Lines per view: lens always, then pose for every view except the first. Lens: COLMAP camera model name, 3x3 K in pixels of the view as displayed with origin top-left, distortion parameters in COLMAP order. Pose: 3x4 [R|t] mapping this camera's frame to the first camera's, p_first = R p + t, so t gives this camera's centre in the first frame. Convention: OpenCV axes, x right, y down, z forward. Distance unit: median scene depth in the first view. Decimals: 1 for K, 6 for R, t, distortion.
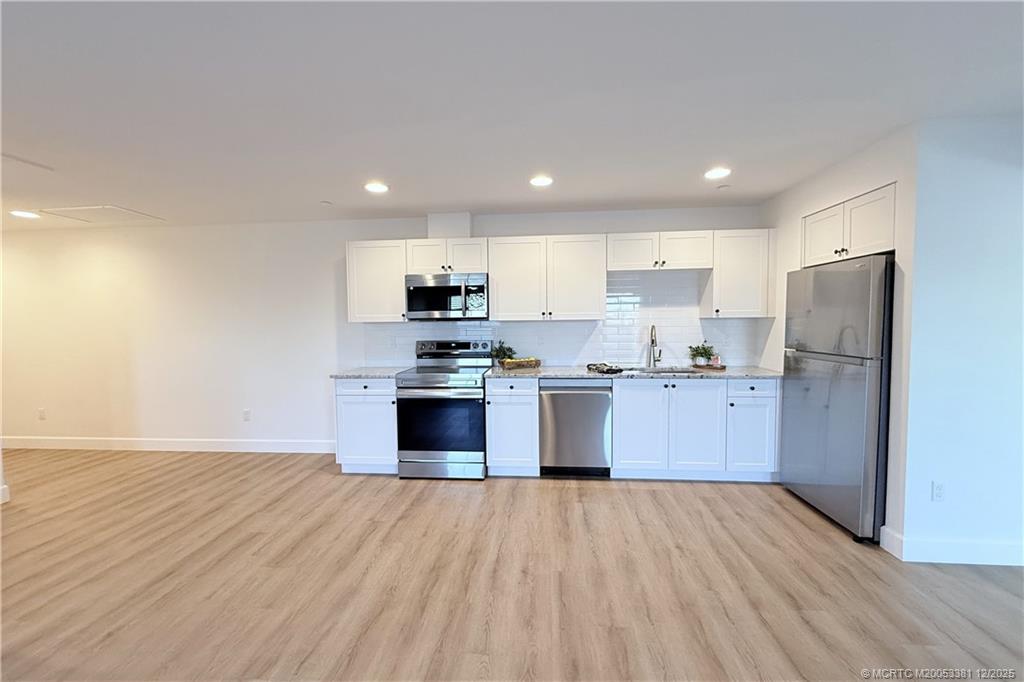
lens RADIAL K [[407.6, 0, 511.1], [0, 407.6, 341.5], [0, 0, 1]] dist [-0.000183, 0.000099]
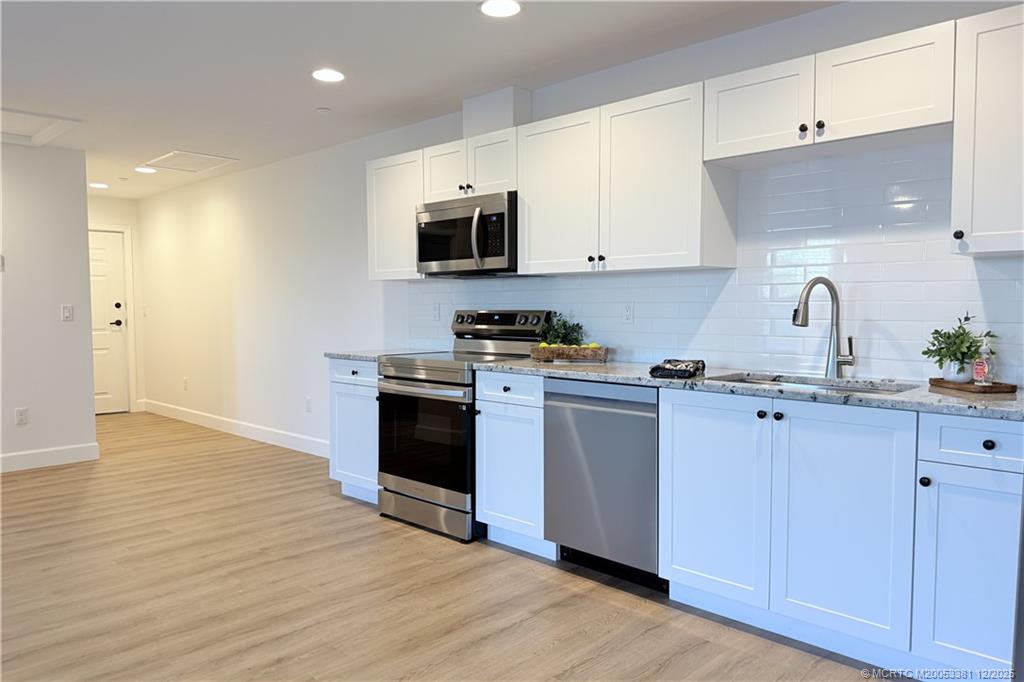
lens RADIAL K [[721.6, 0, 511.3], [0, 721.6, 346.3], [0, 0, 1]] dist [0.114733, -0.172567]
pose [[0.774092, 0.045923, -0.631405, 0.638868], [-0.040983, 0.998909, 0.022407, 0.030169], [0.631745, 0.008531, 0.775129, 0.225939]]
